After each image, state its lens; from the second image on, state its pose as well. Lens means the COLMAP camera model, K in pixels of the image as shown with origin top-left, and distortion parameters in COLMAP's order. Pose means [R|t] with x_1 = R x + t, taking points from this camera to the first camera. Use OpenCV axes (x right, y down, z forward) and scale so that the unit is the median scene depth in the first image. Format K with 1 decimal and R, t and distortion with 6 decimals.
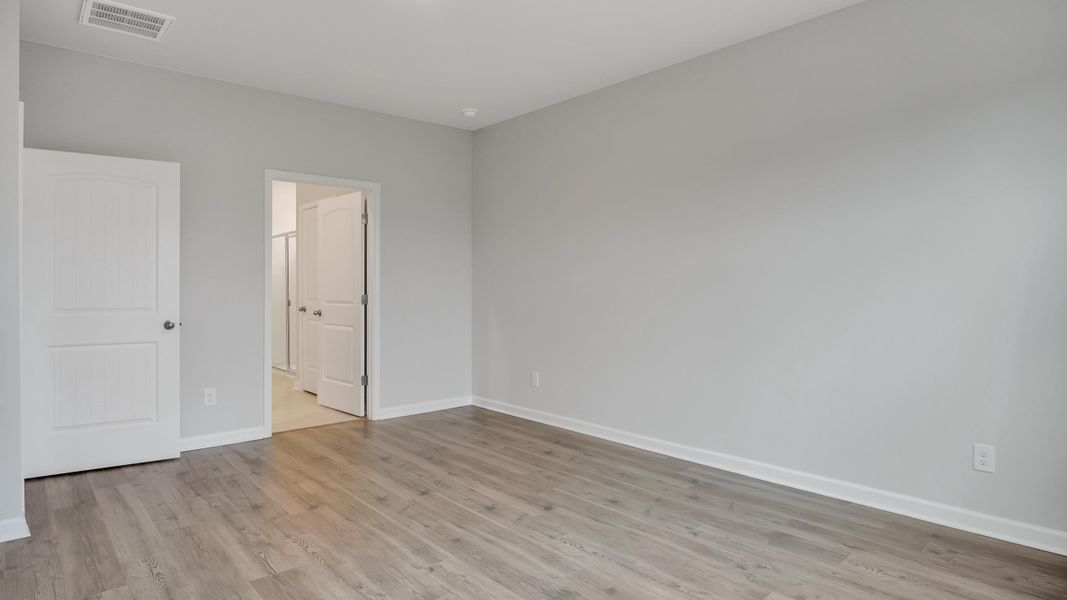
lens RADIAL K [[587.7, 0, 546.8], [0, 587.7, 294.3], [0, 0, 1]] dist [-0.021683, 0.001844]
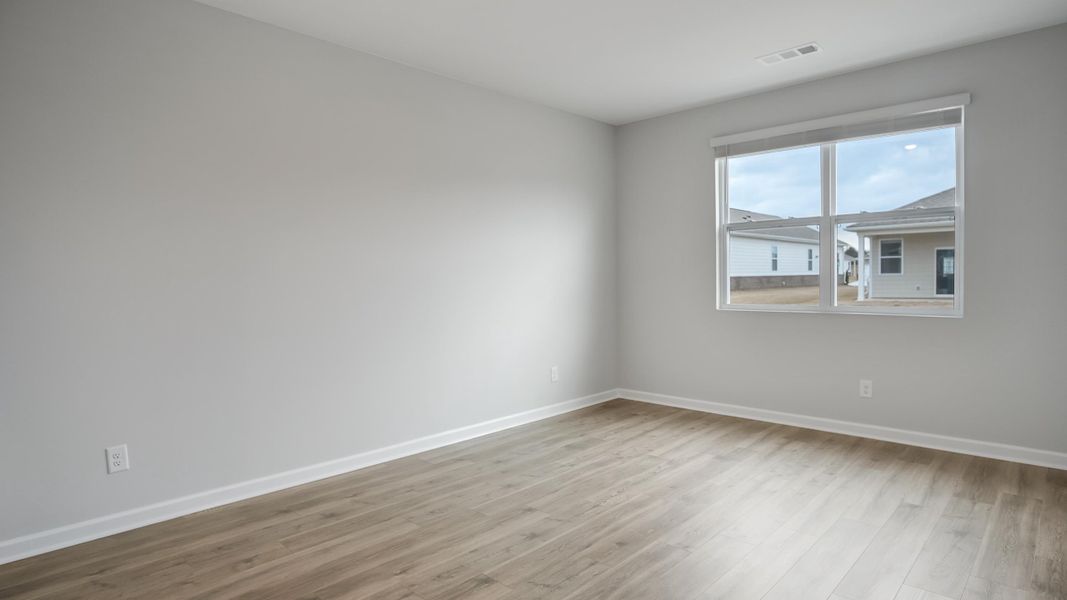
lens RADIAL K [[576.9, 0, 516.9], [0, 576.9, 290.5], [0, 0, 1]] dist [-0.035077, 0.002315]
pose [[-0.043453, -0.020677, 0.998841, -0.977226], [0.033542, 0.999192, 0.022143, -0.028912], [-0.998492, 0.034465, -0.042724, 1.067911]]
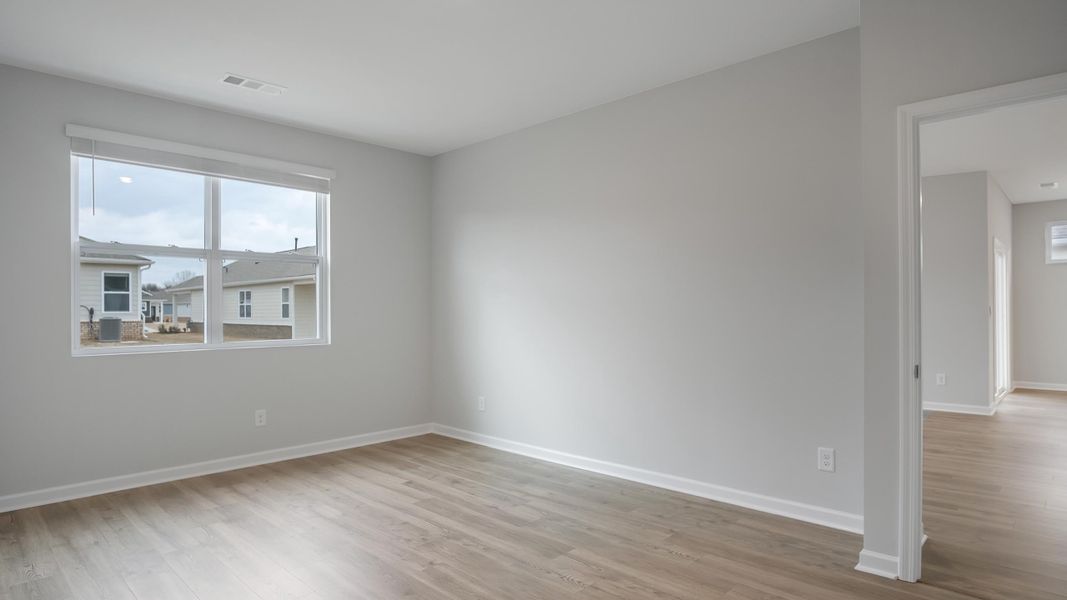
lens RADIAL K [[587.7, 0, 546.8], [0, 587.7, 294.3], [0, 0, 1]] dist [-0.021683, 0.001844]
pose [[-0.997161, 0.005124, -0.075120, -0.270315], [0.005379, 0.999980, -0.003192, -0.039813], [0.075102, -0.003587, -0.997169, 1.716553]]
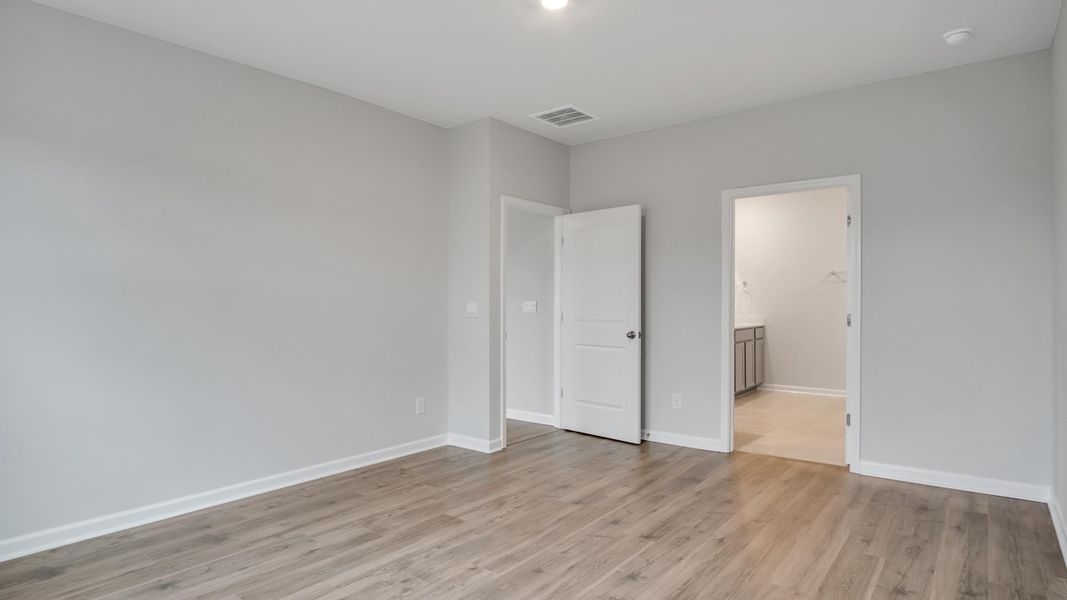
lens RADIAL K [[576.9, 0, 516.9], [0, 576.9, 290.5], [0, 0, 1]] dist [-0.035077, 0.002315]
pose [[0.147253, -0.022403, -0.988845, 0.687115], [-0.012492, 0.999622, -0.024507, -0.012267], [0.989020, 0.015962, 0.146918, 0.729946]]
